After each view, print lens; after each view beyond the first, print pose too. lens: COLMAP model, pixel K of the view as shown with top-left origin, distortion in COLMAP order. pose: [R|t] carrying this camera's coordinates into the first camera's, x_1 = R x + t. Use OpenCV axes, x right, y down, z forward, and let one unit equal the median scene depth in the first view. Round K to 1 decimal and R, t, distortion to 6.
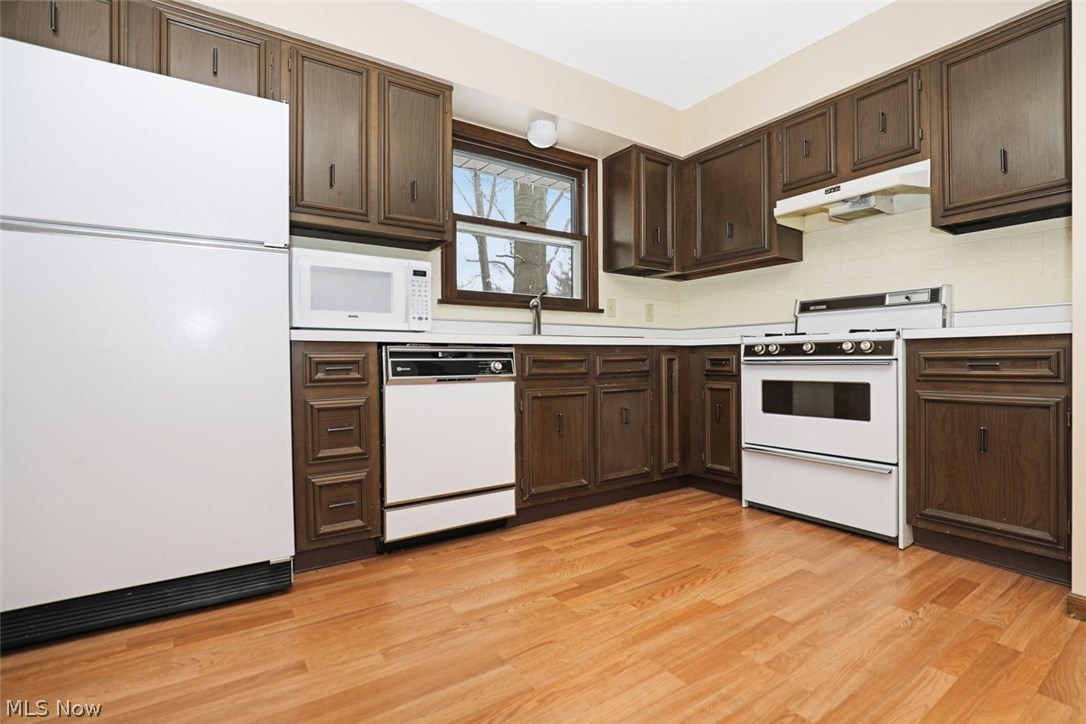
lens RADIAL K [[519.6, 0, 543.0], [0, 519.6, 362.0], [0, 0, 1]] dist [-0.011888, 0.000644]
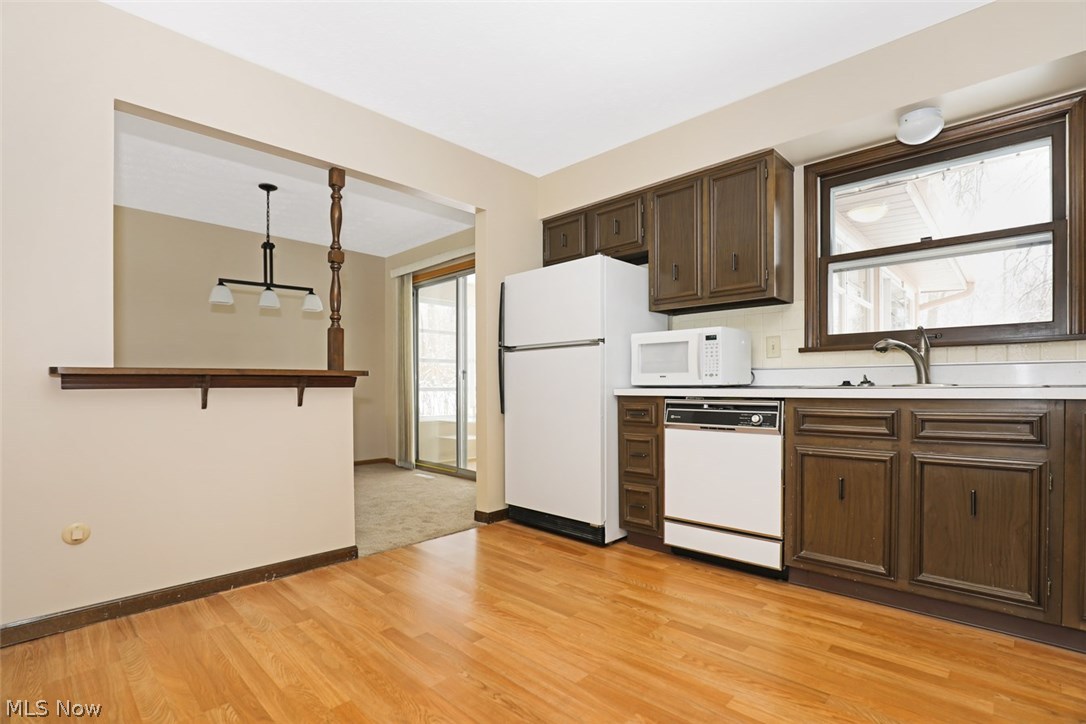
lens RADIAL K [[508.8, 0, 547.3], [0, 508.8, 385.1], [0, 0, 1]] dist [-0.016009, 0.000367]
pose [[0.205700, 0.001614, -0.978614, 0.843076], [0.000110, 0.999999, 0.001673, -0.062942], [0.978615, -0.000451, 0.205699, 0.386337]]
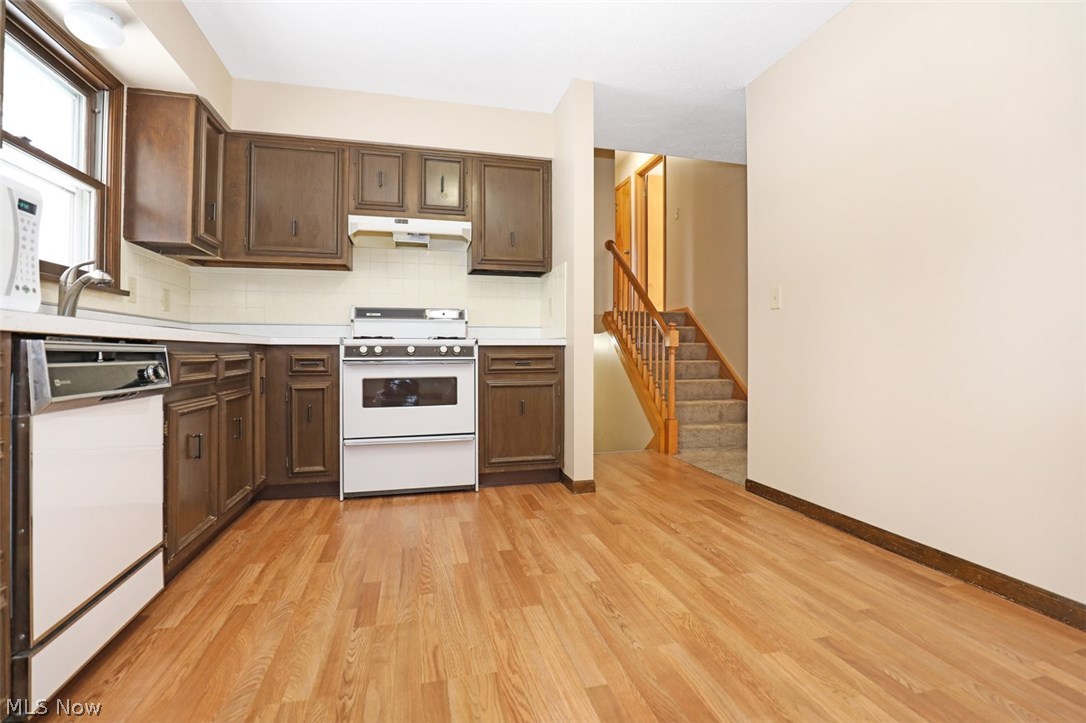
lens RADIAL K [[514.3, 0, 563.4], [0, 514.3, 353.2], [0, 0, 1]] dist [-0.030716, -0.000369]
pose [[0.311282, 0.004976, 0.950304, -0.549186], [0.004988, 0.999964, -0.006870, -0.010389], [-0.950304, 0.006879, 0.311246, 0.303220]]
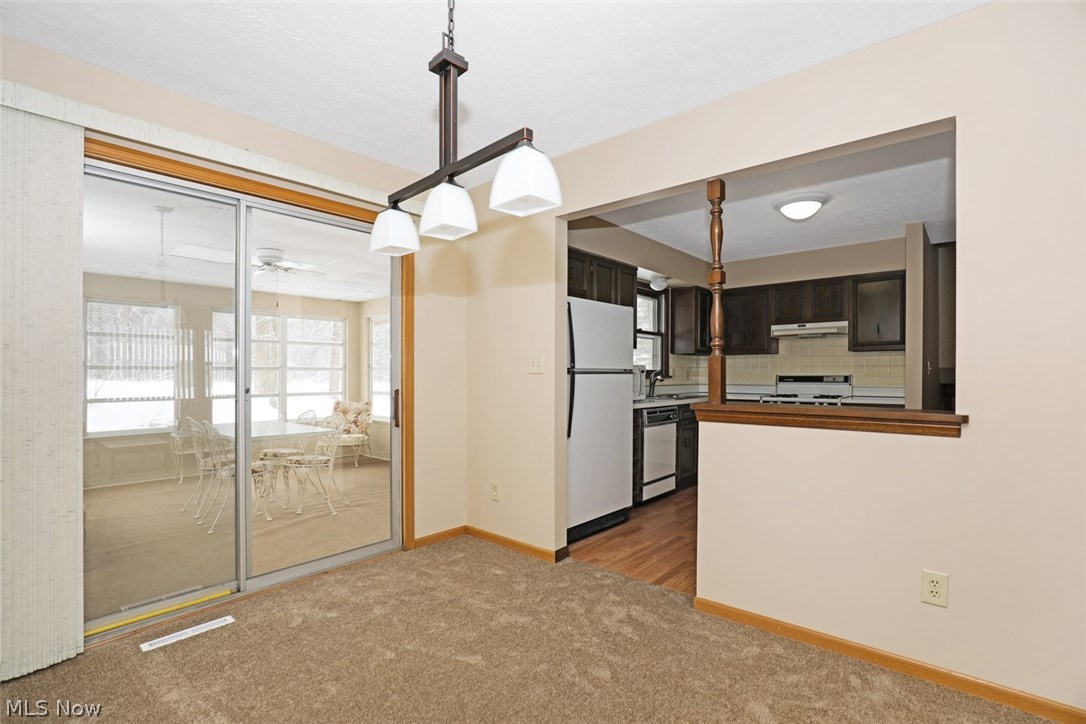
lens RADIAL K [[520.1, 0, 543.6], [0, 520.1, 378.2], [0, 0, 1]] dist [0.000738, 0.000142]
pose [[0.967214, -0.001750, 0.253957, -1.125701], [0.000926, 0.999994, 0.003365, -0.151761], [-0.253961, -0.003019, 0.967210, -0.875703]]
